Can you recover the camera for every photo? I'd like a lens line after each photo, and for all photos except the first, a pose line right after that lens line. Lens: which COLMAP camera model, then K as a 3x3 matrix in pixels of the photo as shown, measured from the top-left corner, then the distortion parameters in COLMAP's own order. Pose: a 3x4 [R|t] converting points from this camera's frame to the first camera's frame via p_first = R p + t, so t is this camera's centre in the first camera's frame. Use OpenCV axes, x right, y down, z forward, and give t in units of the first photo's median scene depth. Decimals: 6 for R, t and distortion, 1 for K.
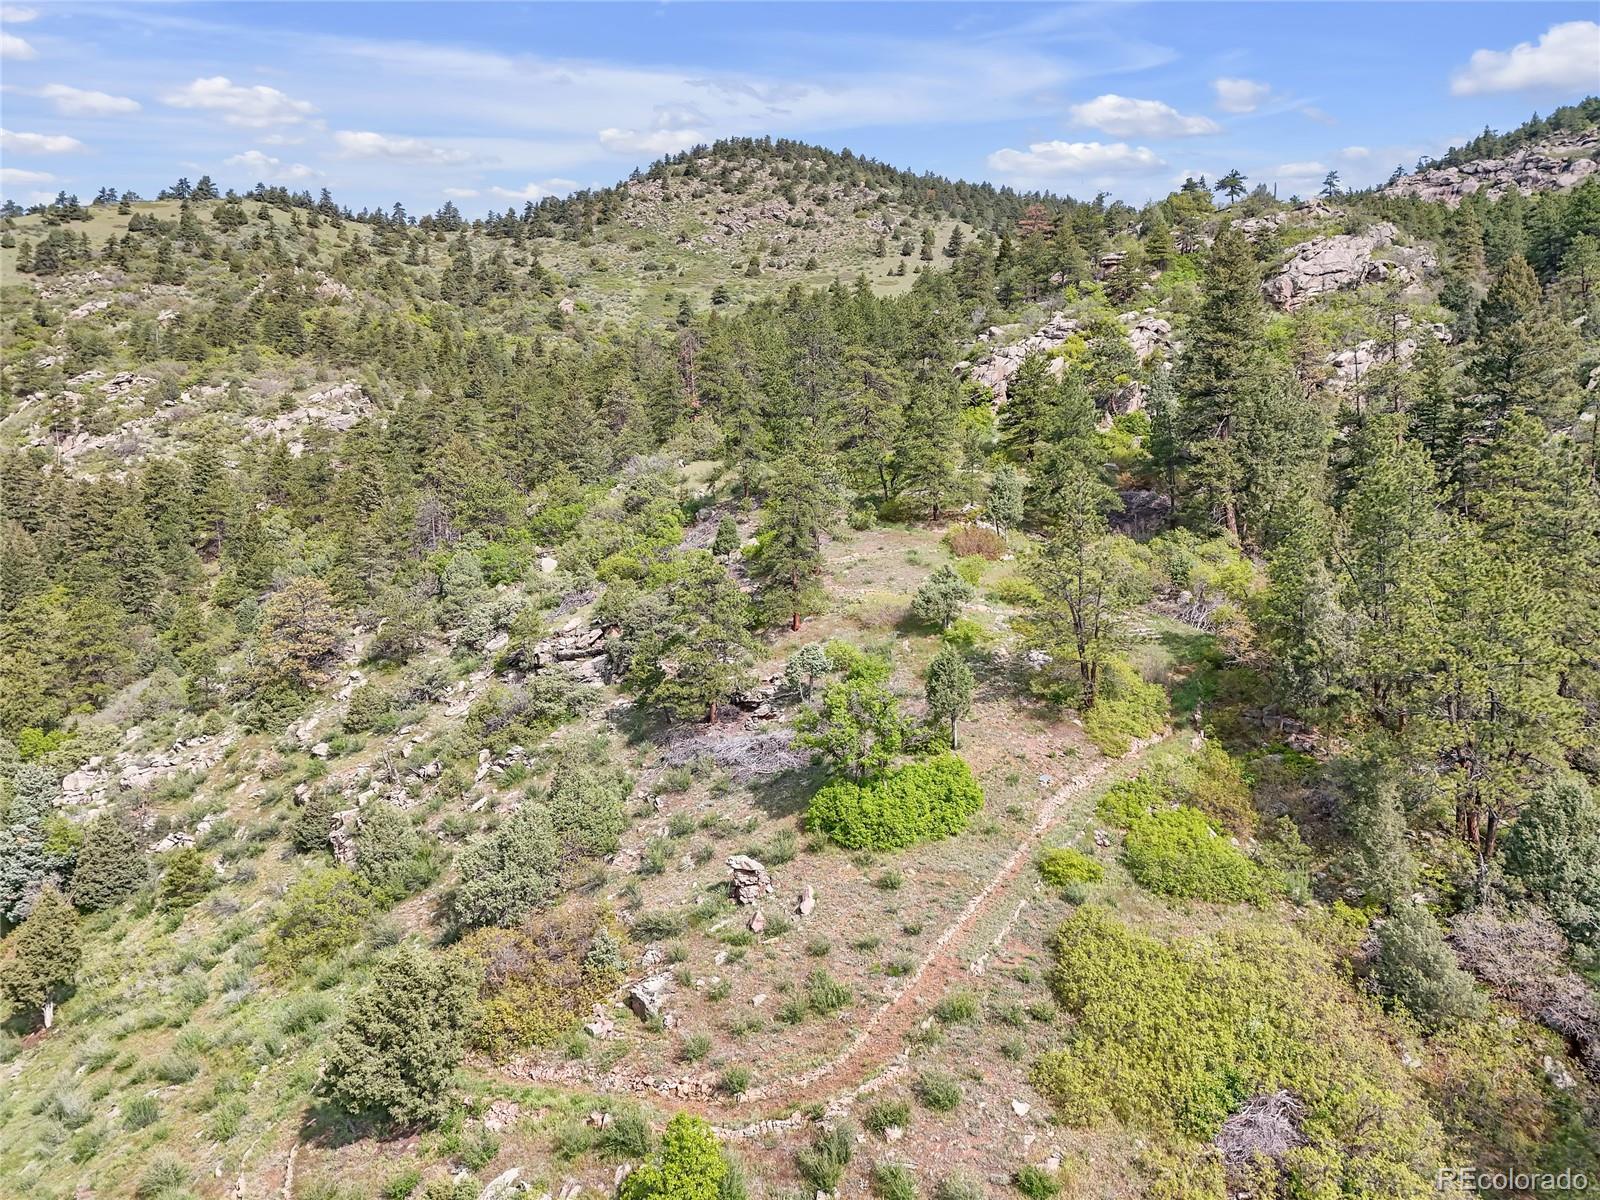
lens RADIAL K [[1186.3, 0, 804.1], [0, 1186.3, 592.5], [0, 0, 1]] dist [0.068939, -0.056873]
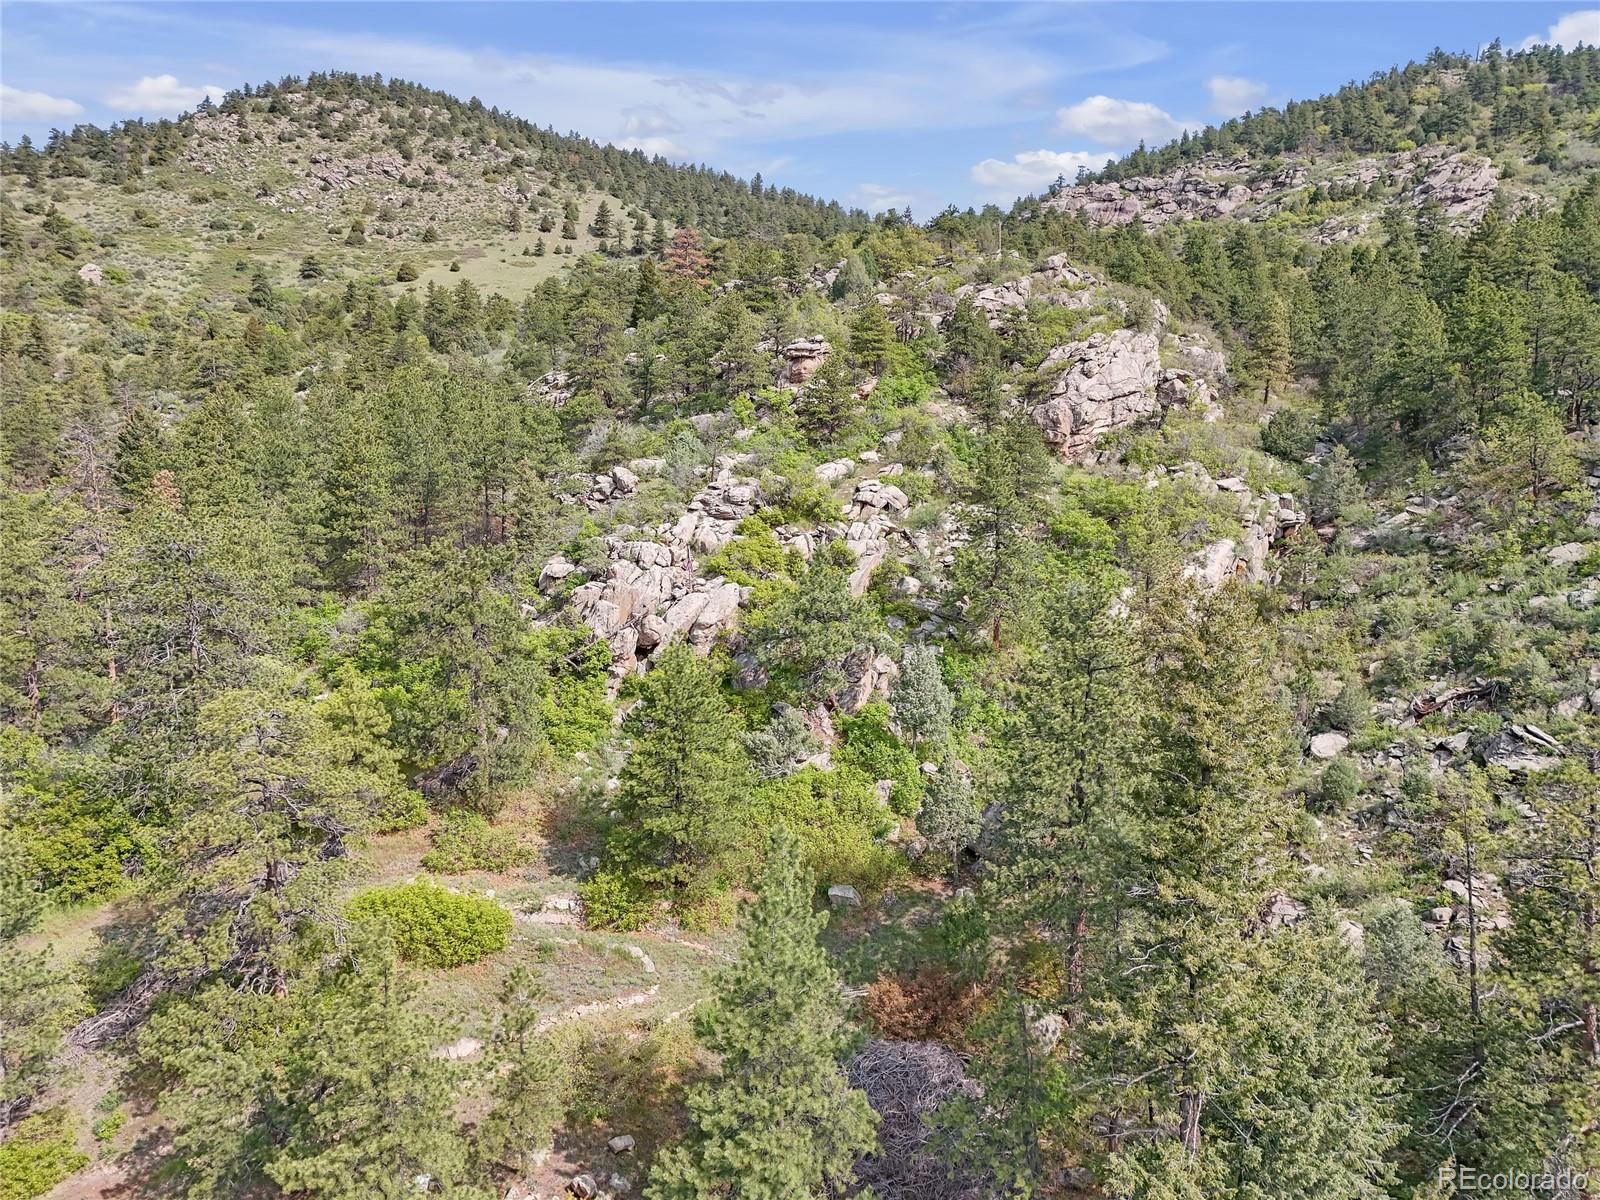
lens RADIAL K [[1186.3, 0, 804.1], [0, 1186.3, 592.5], [0, 0, 1]] dist [0.068939, -0.056873]
pose [[0.961568, -0.026041, 0.273330, 0.021403], [0.017301, 0.999261, 0.034338, -0.045983], [-0.274022, -0.028289, 0.961307, 0.102940]]
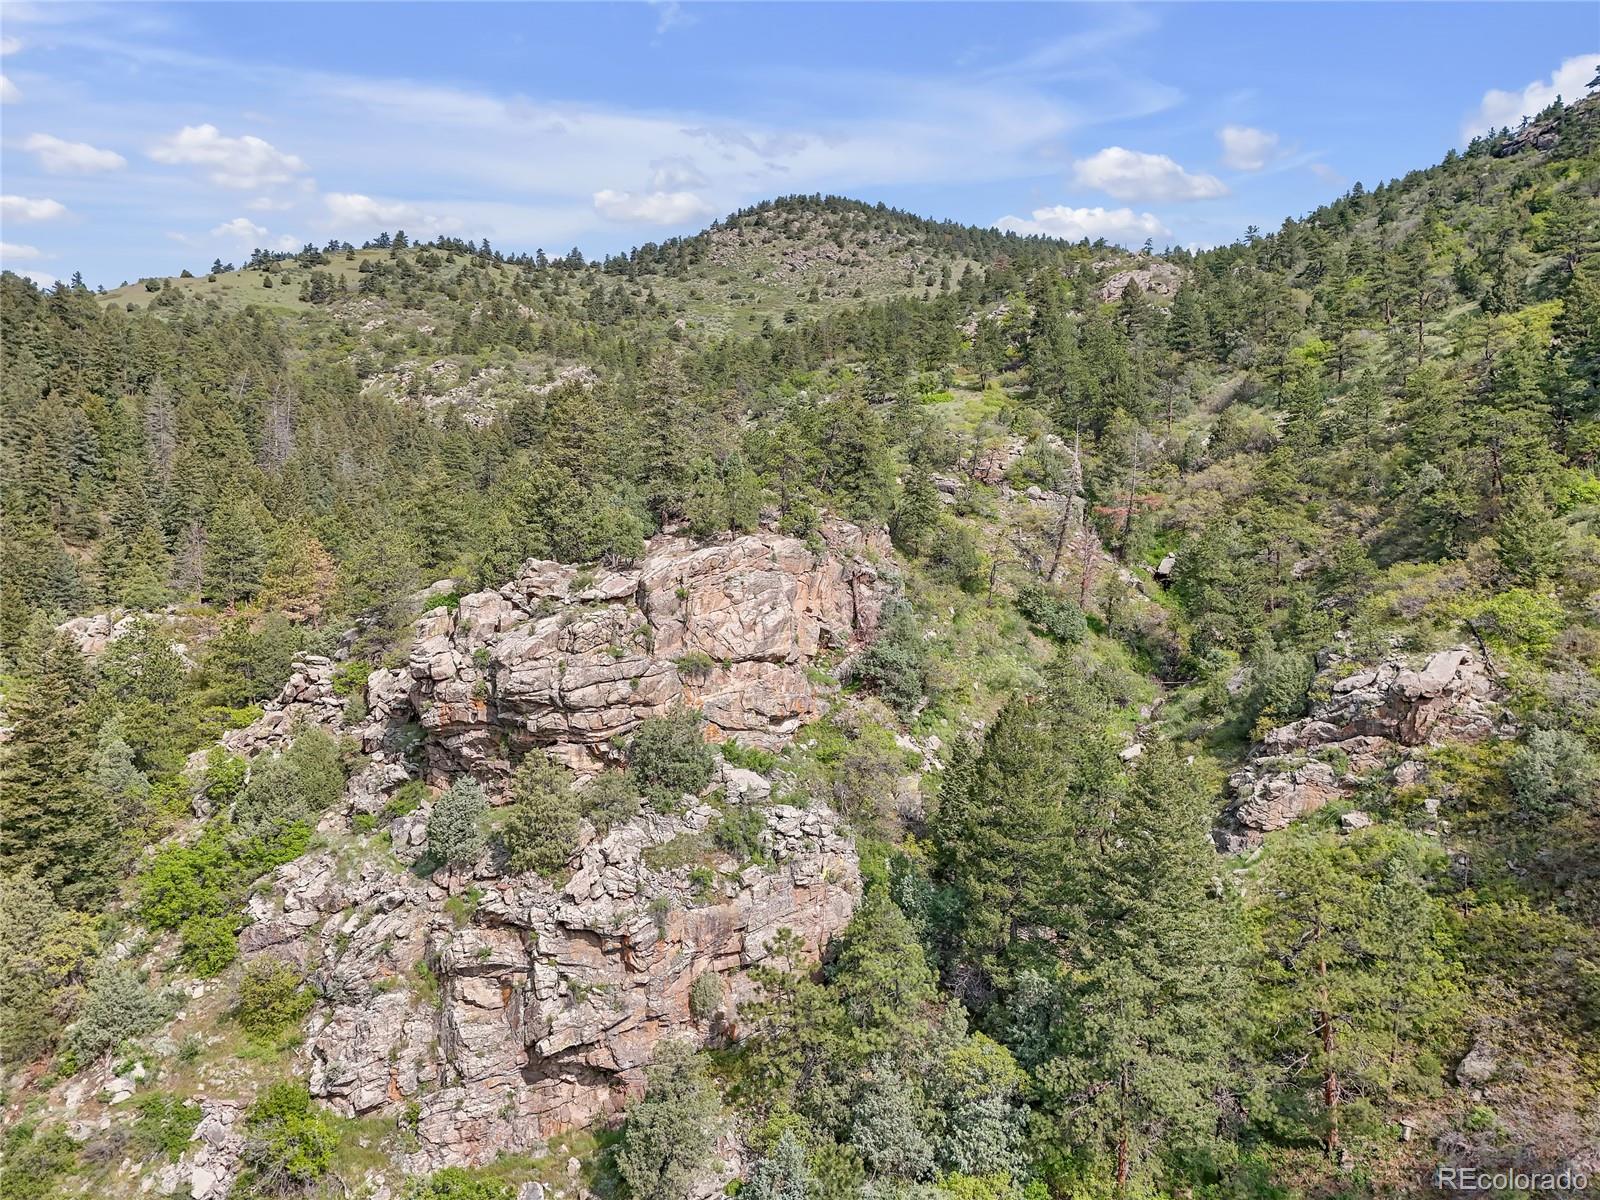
lens RADIAL K [[1186.3, 0, 804.1], [0, 1186.3, 592.5], [0, 0, 1]] dist [0.068939, -0.056873]
pose [[0.999843, -0.001062, -0.017689, -0.029440], [0.000572, 0.999618, -0.027638, 0.089849], [0.017712, 0.027624, 0.999461, -0.301168]]
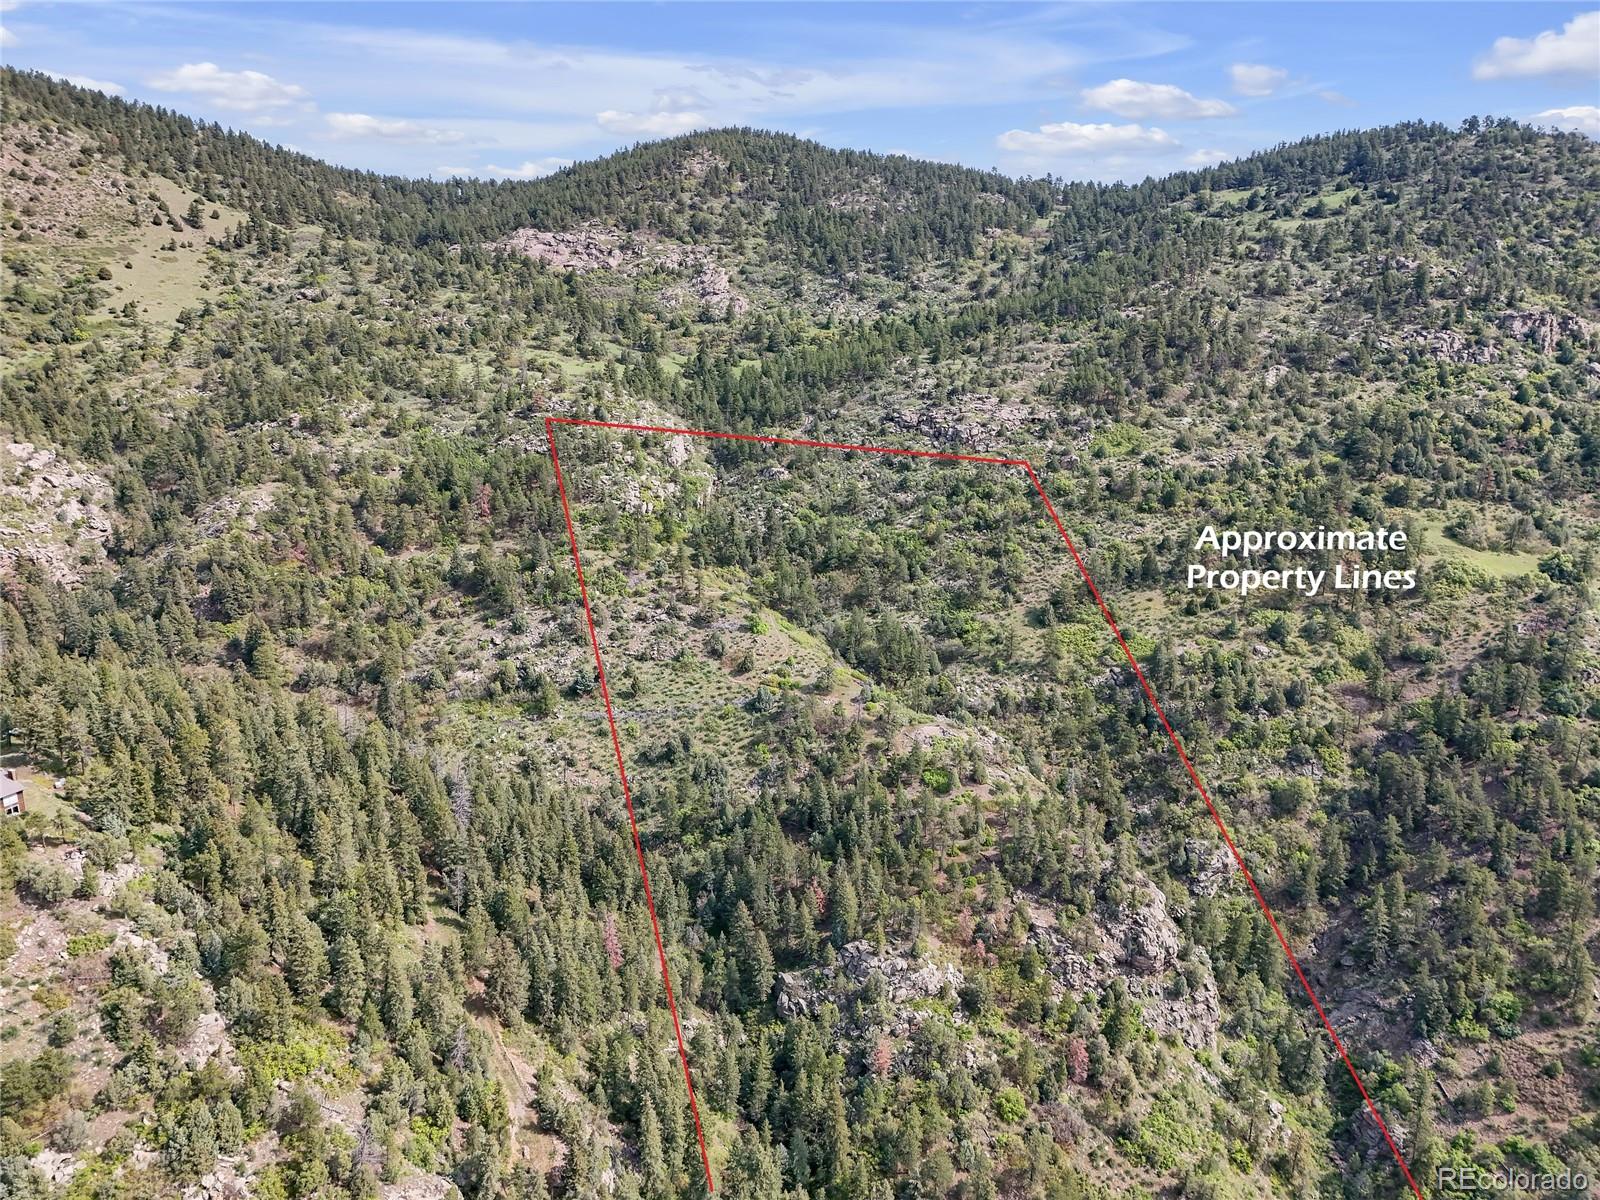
lens RADIAL K [[1186.3, 0, 804.1], [0, 1186.3, 592.5], [0, 0, 1]] dist [0.068939, -0.056873]
pose [[0.645981, -0.196746, 0.737563, -0.478297], [0.042440, 0.973977, 0.222639, -0.155501], [-0.762172, -0.112518, 0.637521, -0.367526]]
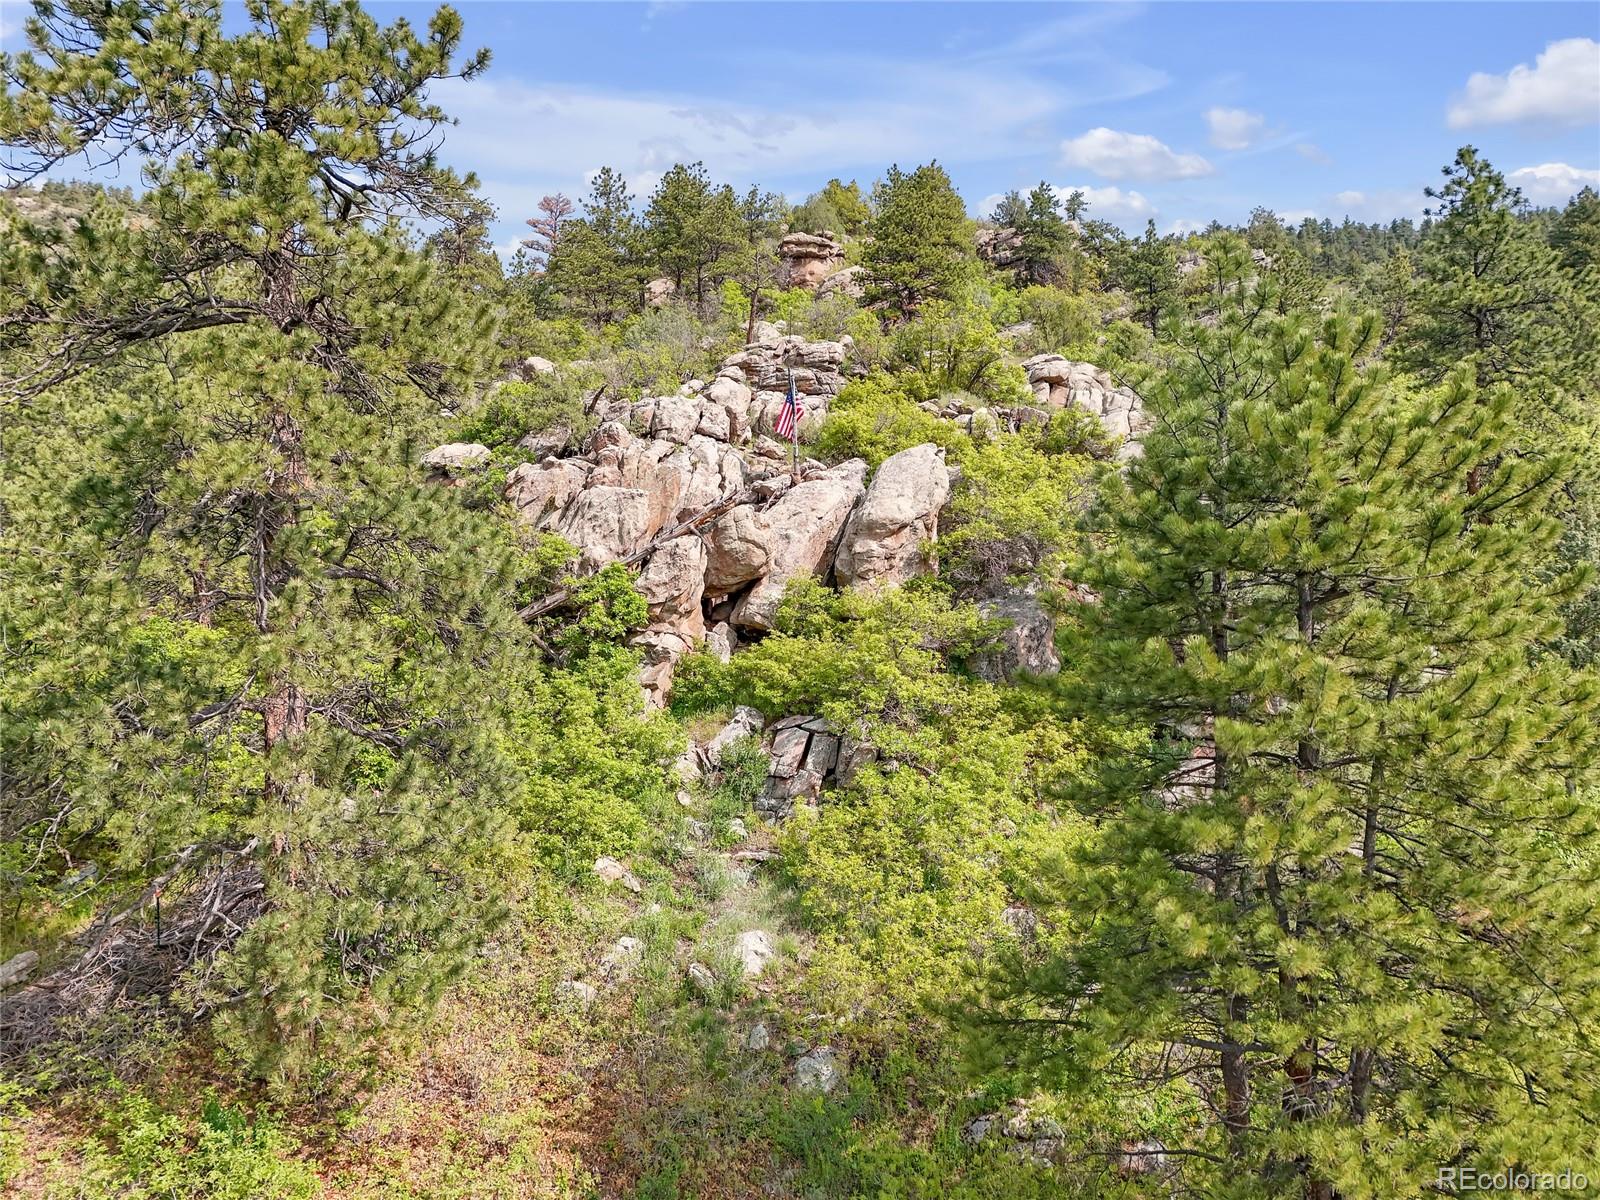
lens RADIAL K [[1186.3, 0, 804.1], [0, 1186.3, 592.5], [0, 0, 1]] dist [0.068939, -0.056873]
pose [[0.895412, 0.014643, 0.444997, 0.020897], [0.035107, 0.994025, -0.103349, -0.032092], [-0.443852, 0.108162, 0.889549, 0.177756]]
